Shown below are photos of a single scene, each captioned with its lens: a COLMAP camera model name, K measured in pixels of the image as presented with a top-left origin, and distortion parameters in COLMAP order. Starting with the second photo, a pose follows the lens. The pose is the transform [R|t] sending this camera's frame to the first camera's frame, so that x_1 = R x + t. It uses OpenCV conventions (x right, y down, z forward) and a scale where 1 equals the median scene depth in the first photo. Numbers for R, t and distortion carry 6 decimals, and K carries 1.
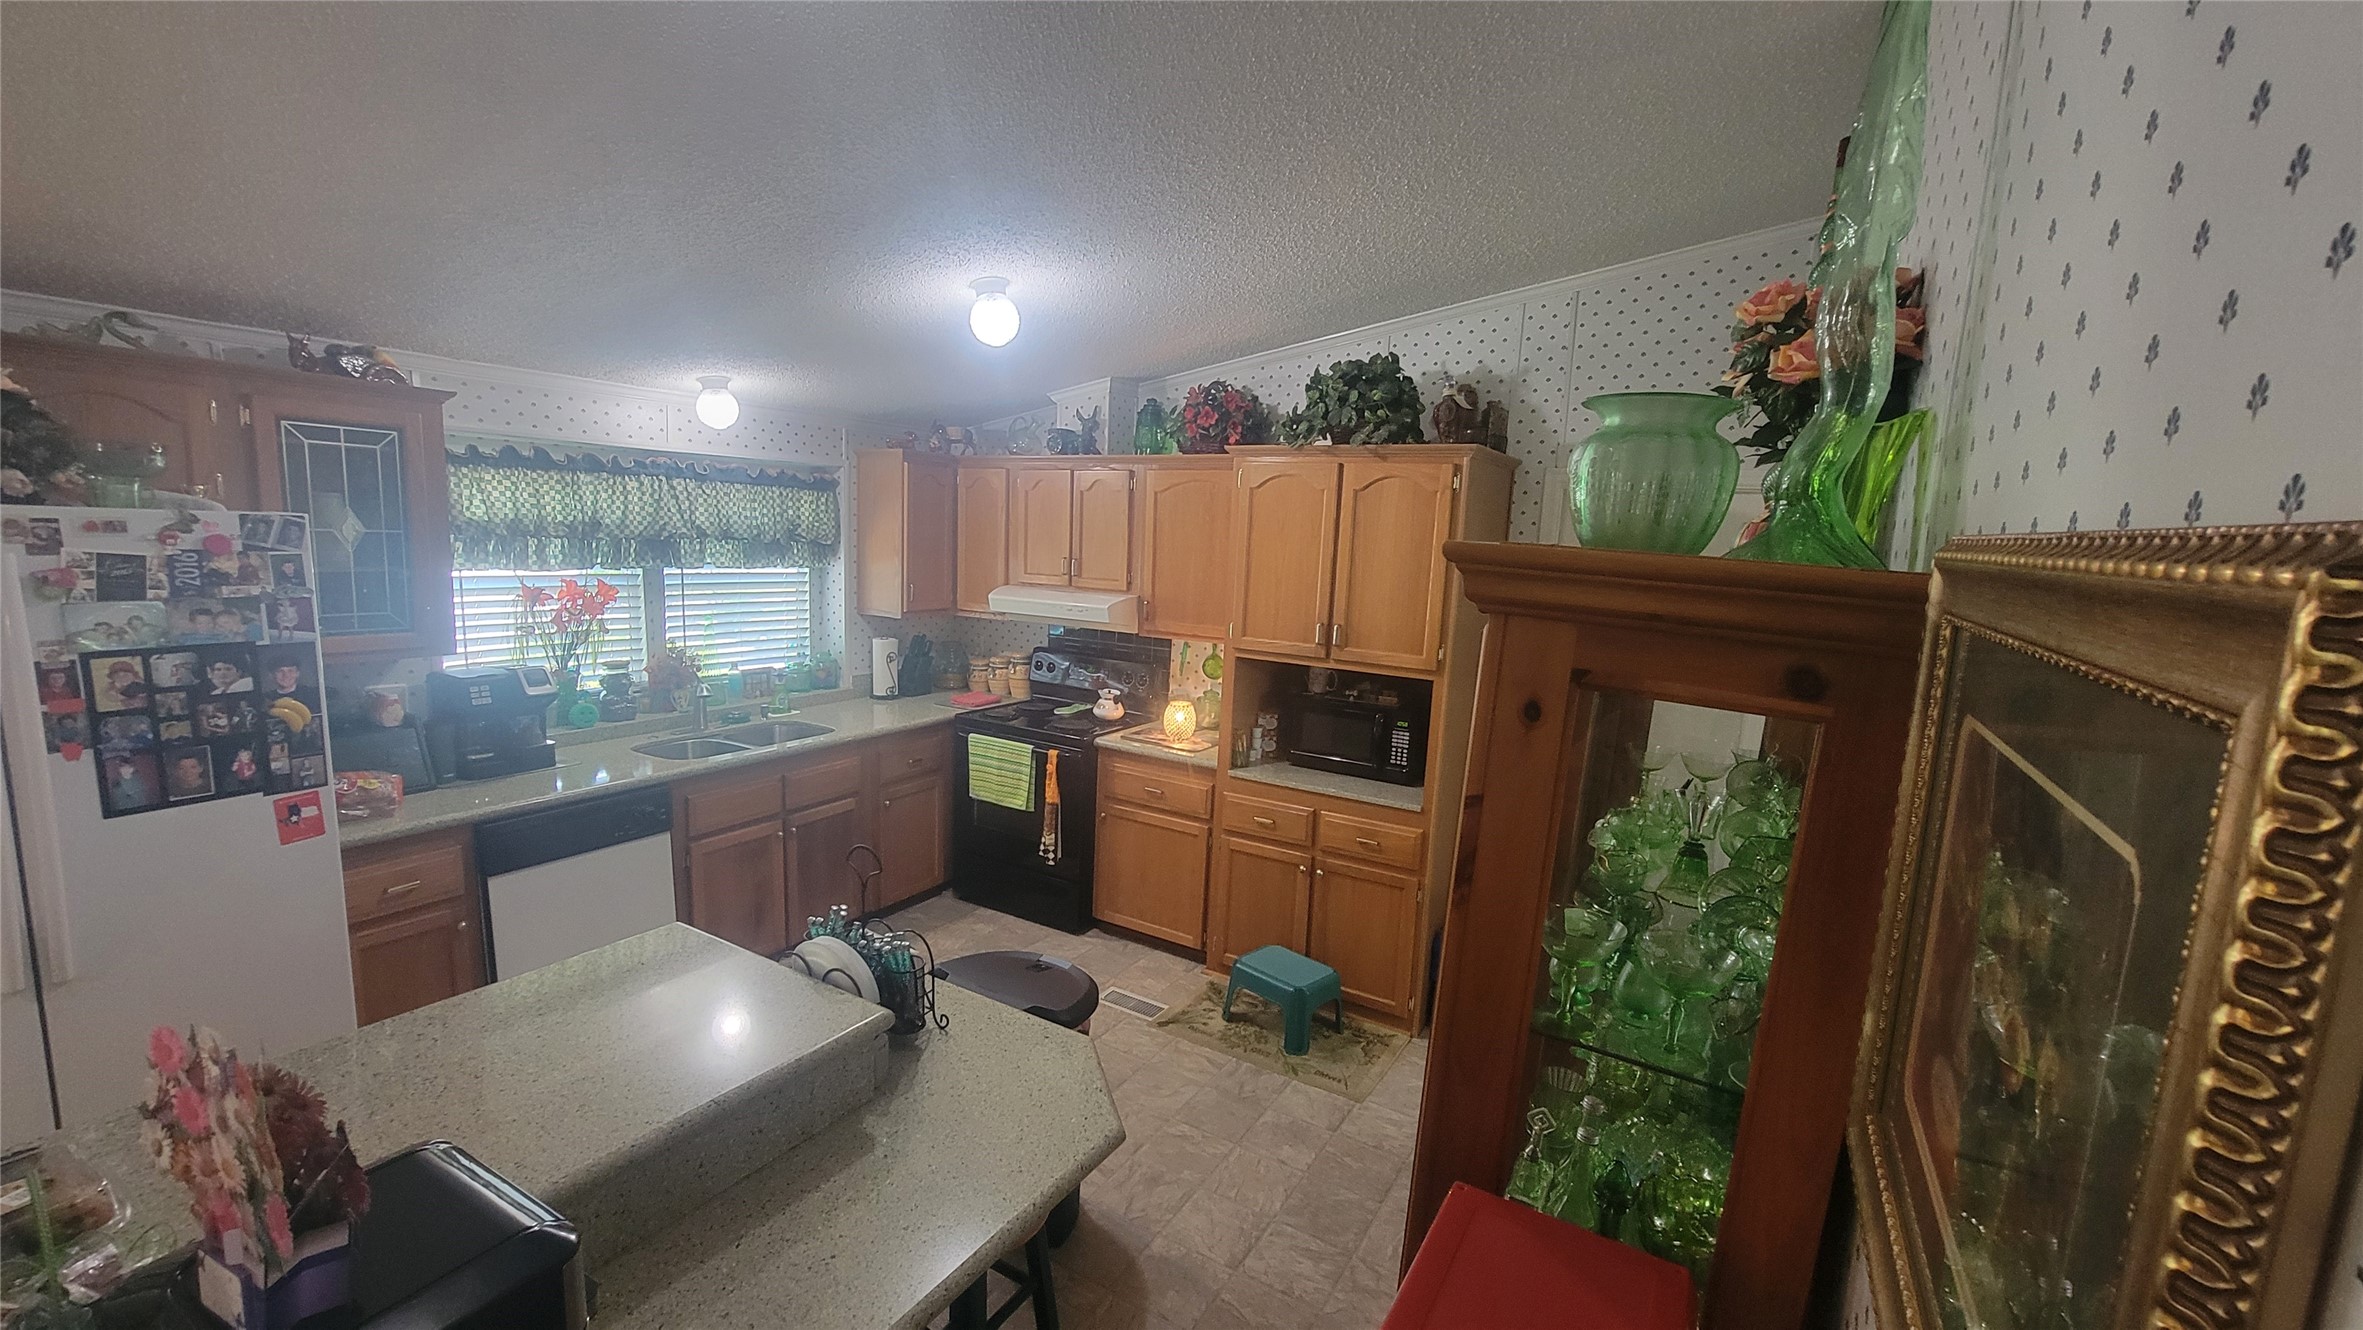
lens RADIAL K [[961.4, 0, 1170.0], [0, 961.4, 674.9], [0, 0, 1]] dist [0.000143, 0.000974]
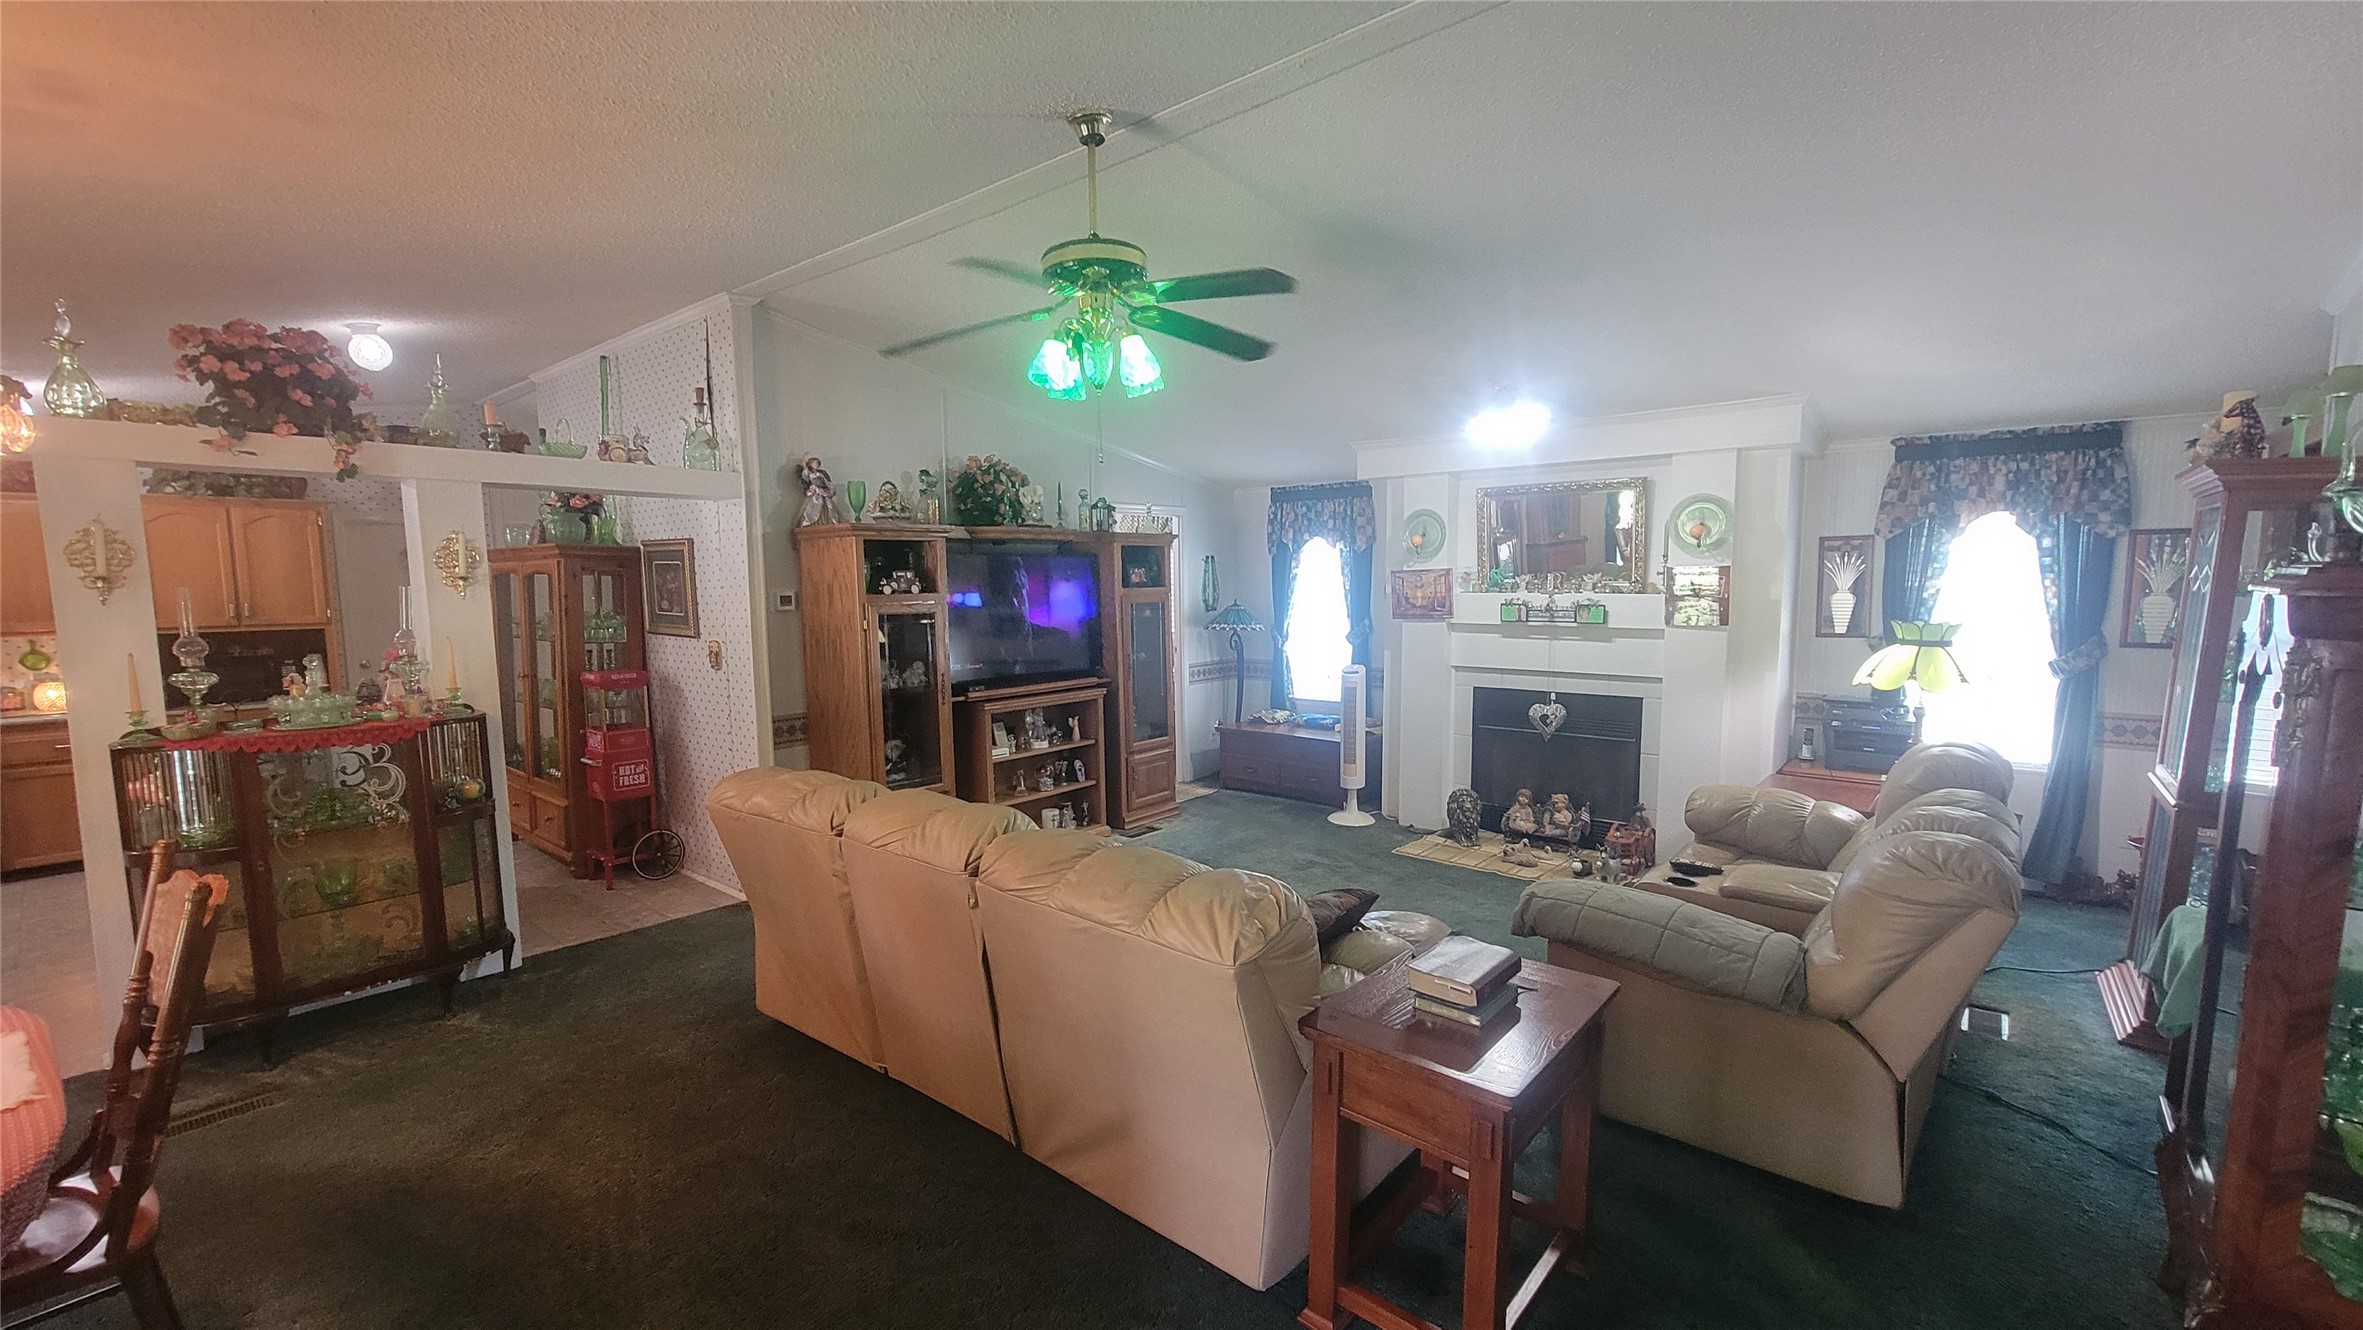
lens RADIAL K [[961.4, 0, 1170.0], [0, 961.4, 674.9], [0, 0, 1]] dist [0.000143, 0.000974]
pose [[0.170176, -0.145895, 0.974554, -1.130536], [0.164897, 0.979250, 0.117804, 0.129028], [-0.971519, 0.140653, 0.190702, -0.808299]]
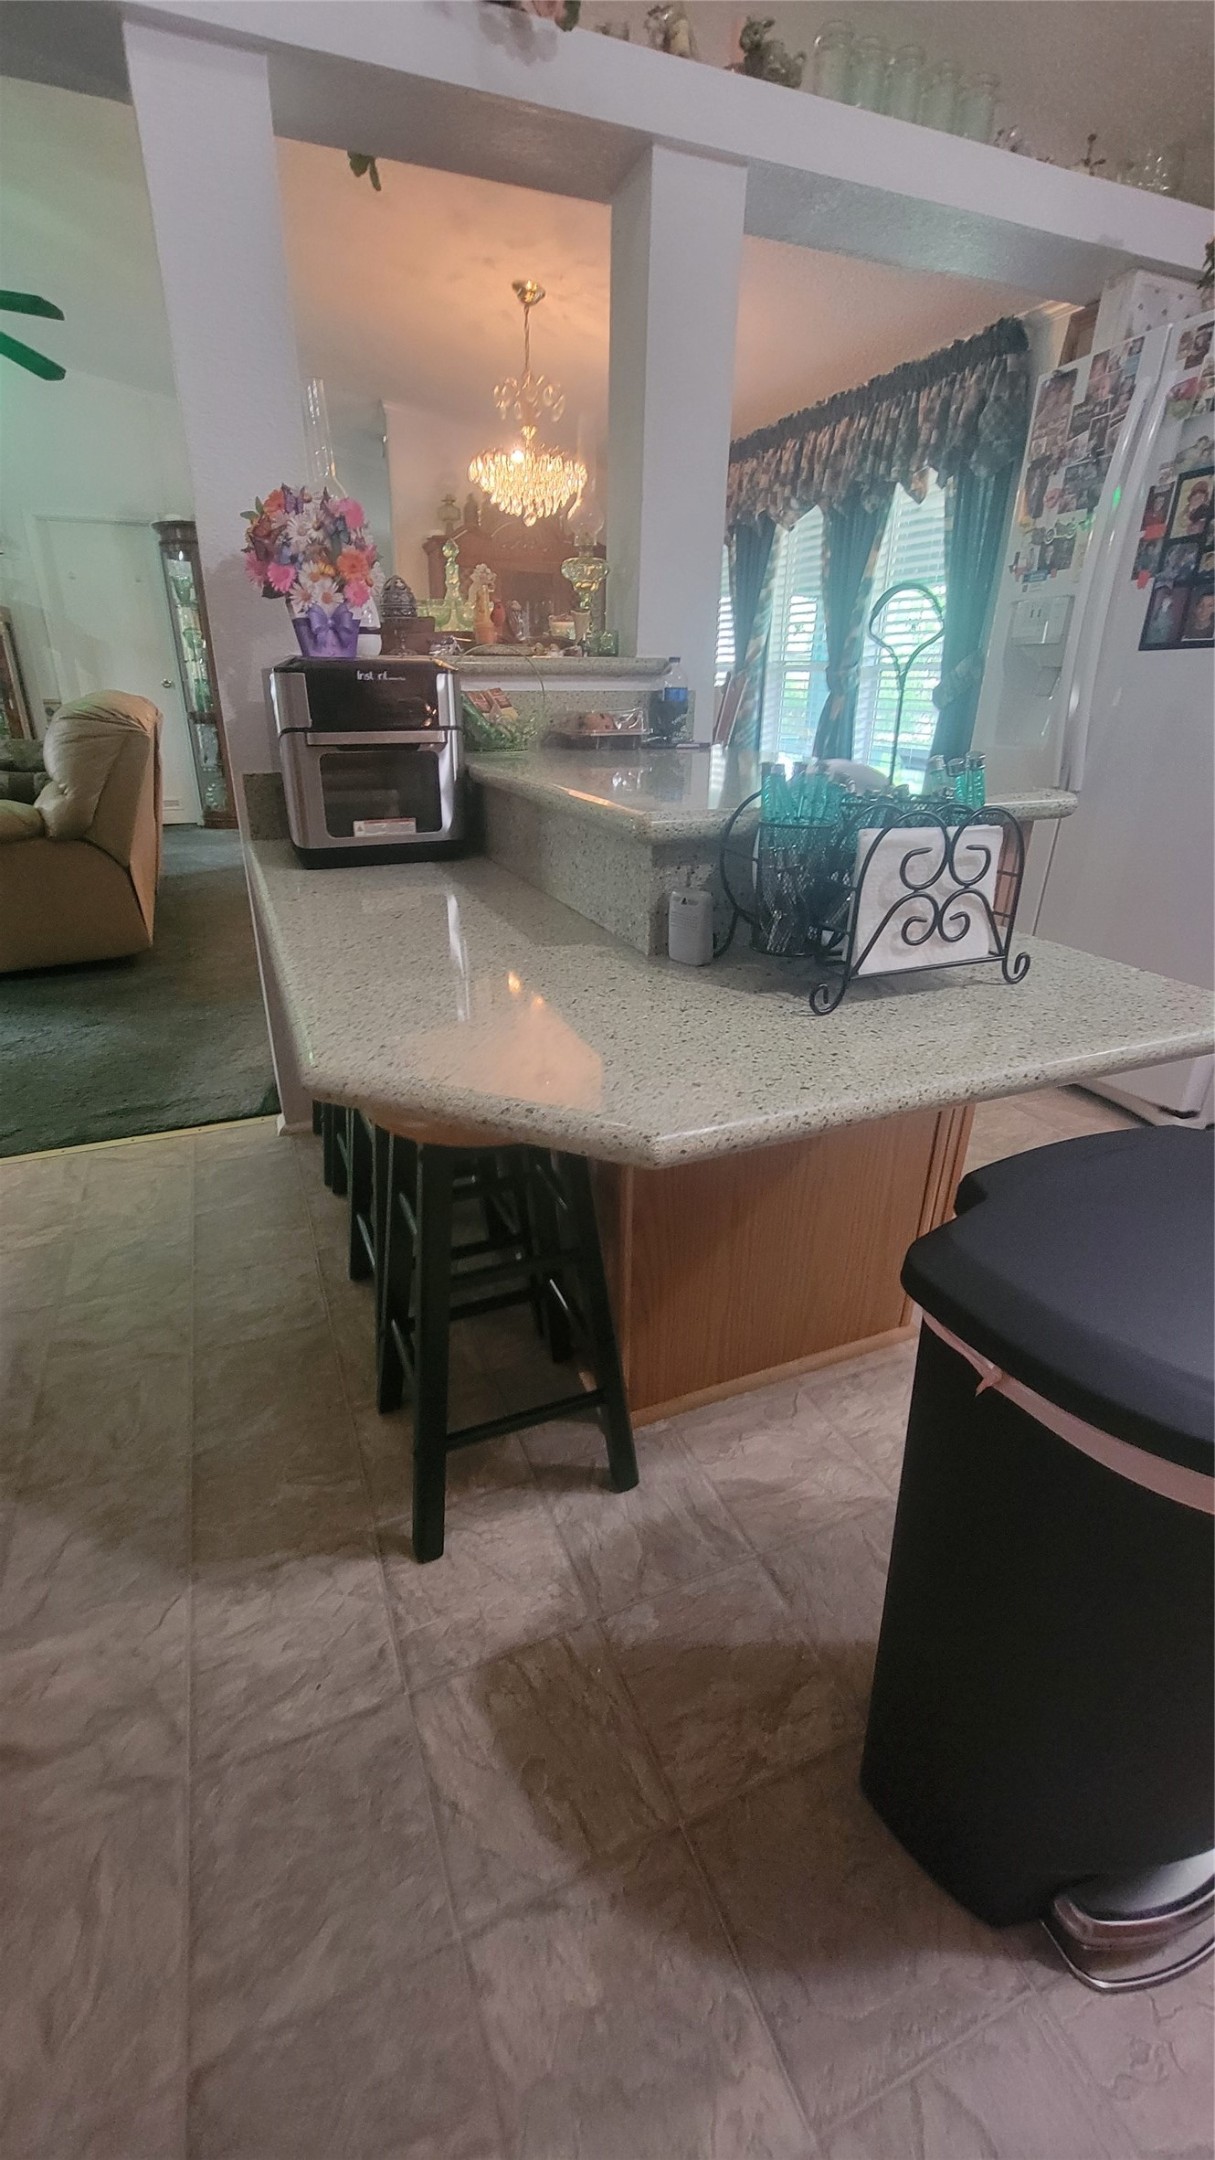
lens RADIAL K [[879.2, 0, 598.3], [0, 879.2, 1069.8], [0, 0, 1]] dist [0.001615, 0.000986]
pose [[-0.599376, 0.275416, -0.751595, 0.095624], [-0.154071, 0.881694, 0.445958, 0.118981], [0.785500, 0.383095, -0.486032, 0.644898]]
